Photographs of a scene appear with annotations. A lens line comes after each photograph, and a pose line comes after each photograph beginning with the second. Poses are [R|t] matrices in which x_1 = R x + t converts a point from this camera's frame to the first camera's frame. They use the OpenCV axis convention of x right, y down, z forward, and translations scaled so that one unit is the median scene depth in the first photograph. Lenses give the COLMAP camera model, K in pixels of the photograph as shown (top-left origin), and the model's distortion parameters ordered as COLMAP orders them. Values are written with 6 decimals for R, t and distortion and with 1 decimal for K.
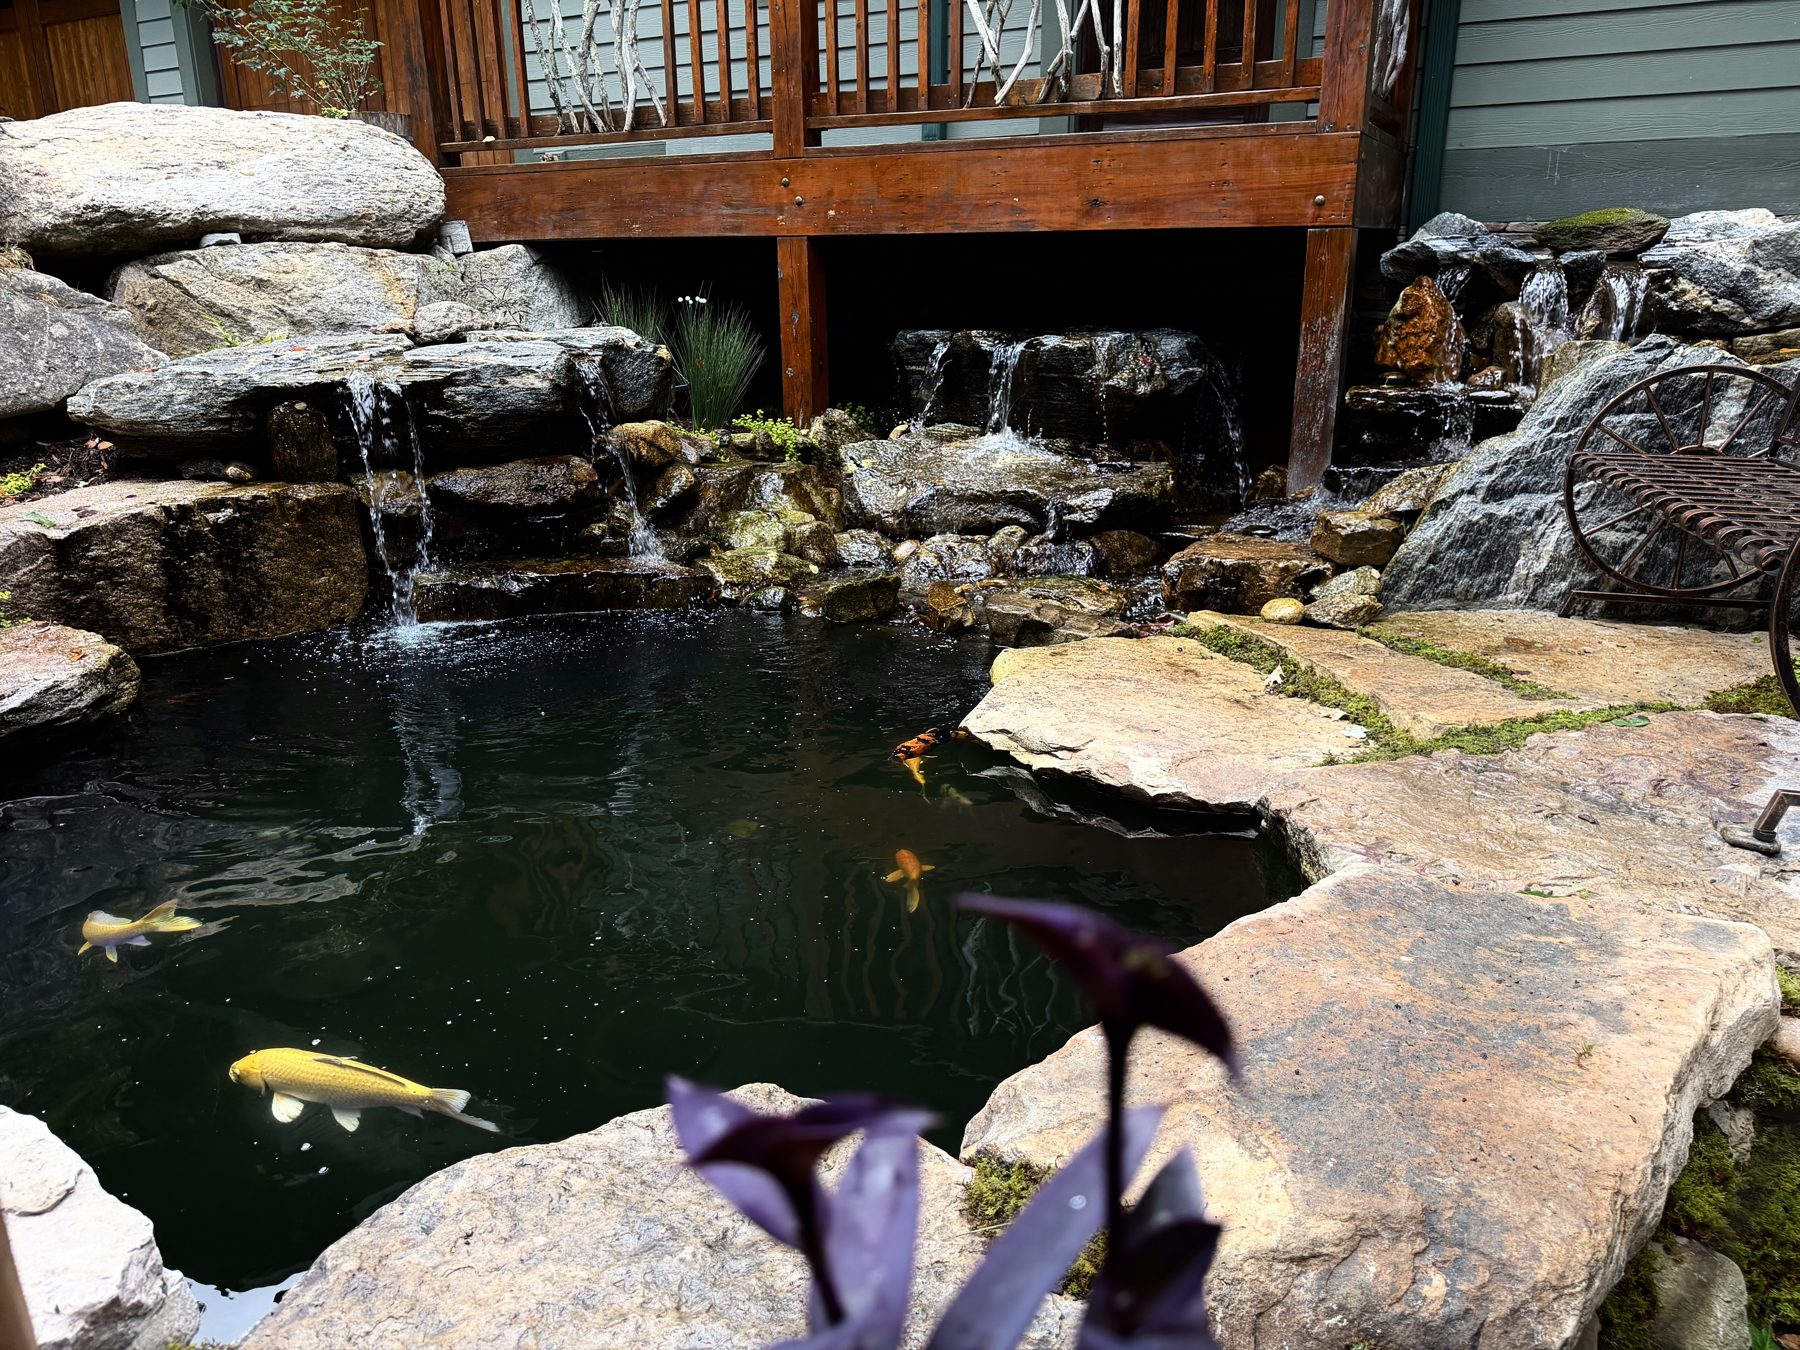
lens RADIAL K [[1309.5, 0, 900.0], [0, 1309.5, 675.0], [0, 0, 1]] dist [-0.001477, -0.004504]
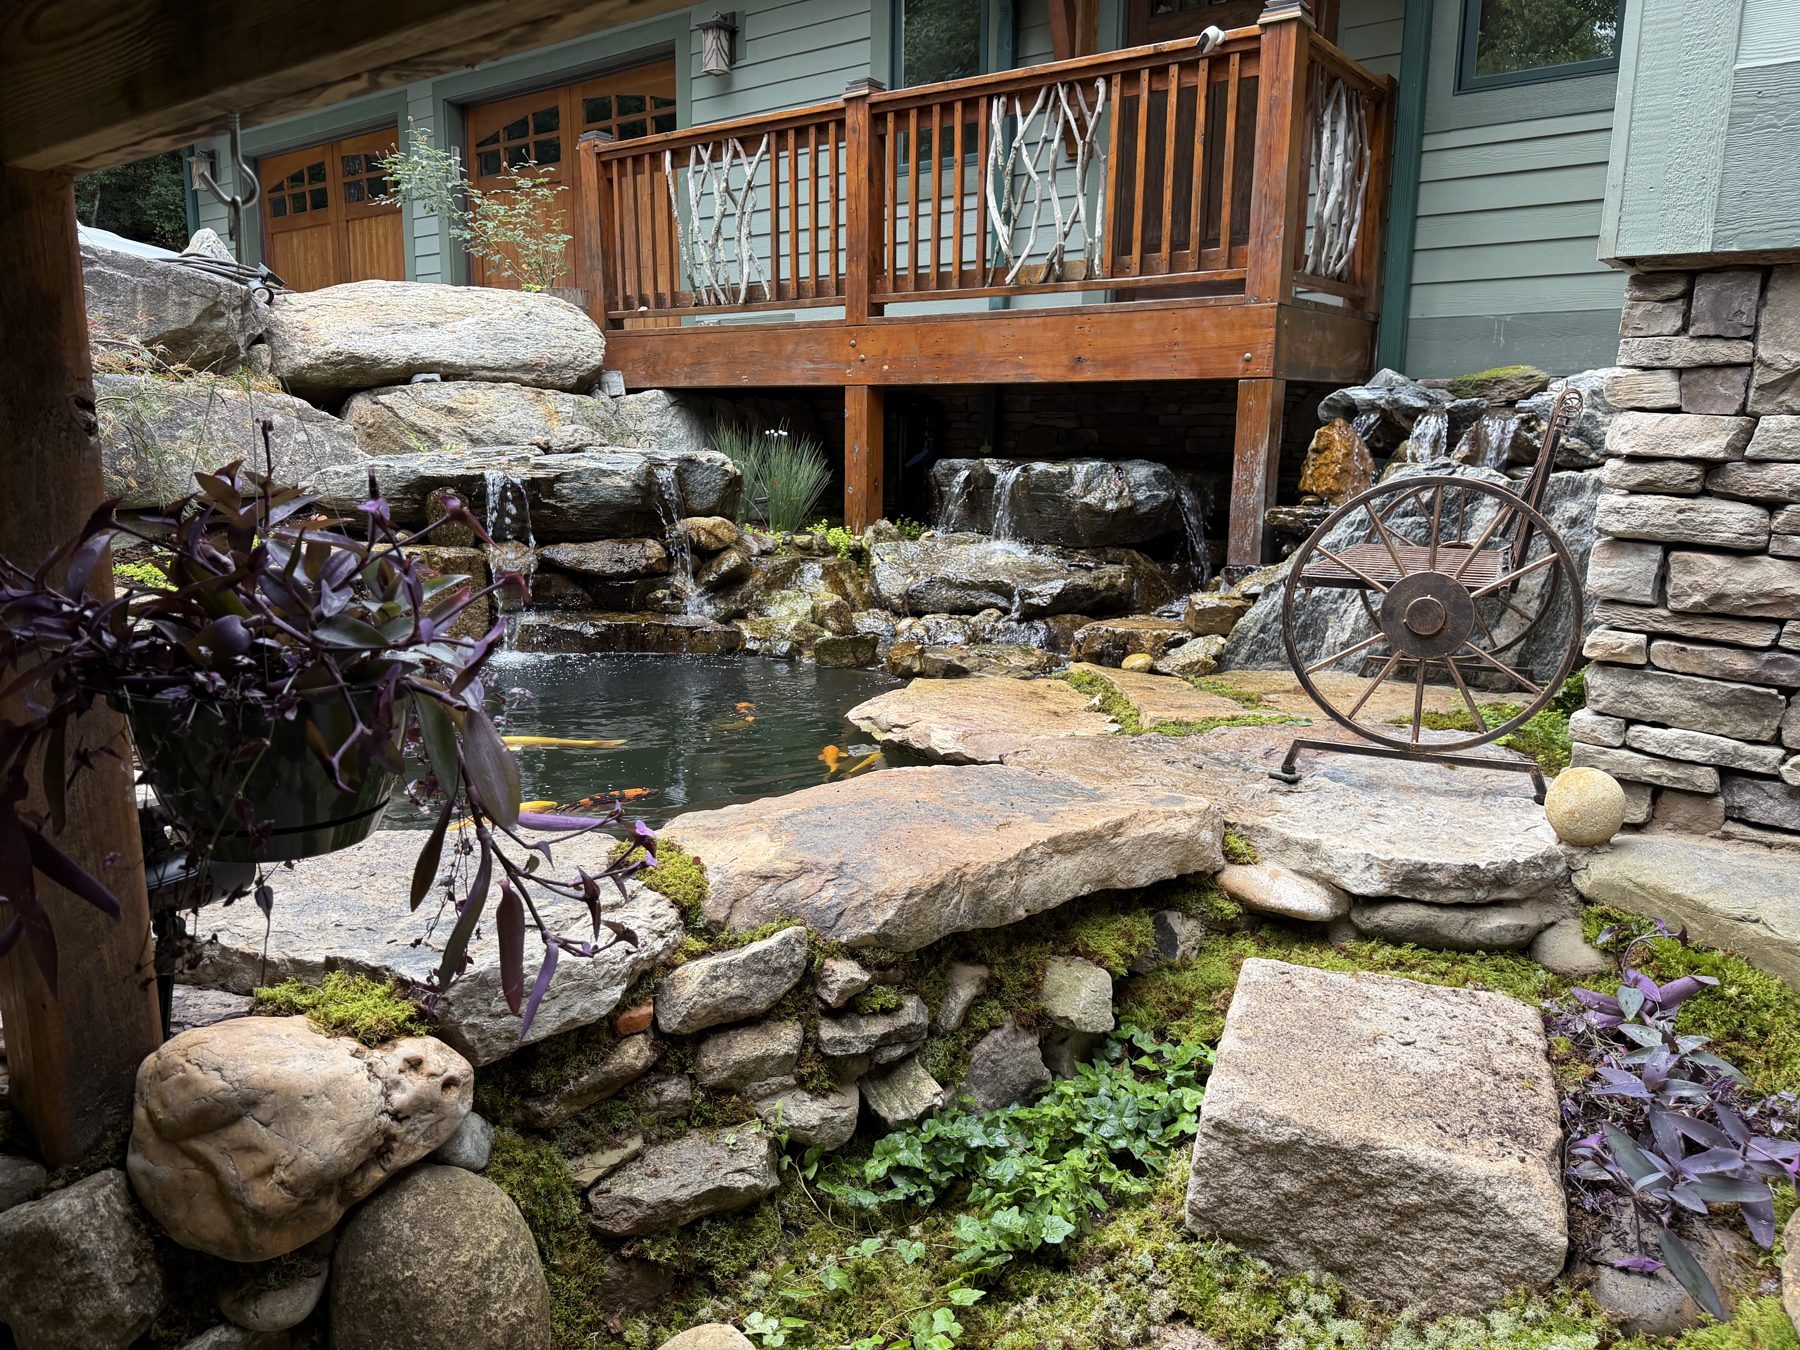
lens RADIAL K [[1272.7, 0, 900.0], [0, 1272.7, 675.0], [0, 0, 1]] dist [0.030224, -0.001417]
pose [[0.986618, 0.048211, -0.155761, 0.192145], [-0.065360, 0.992117, -0.106919, 0.083836], [0.149378, 0.115668, 0.981991, -0.197573]]
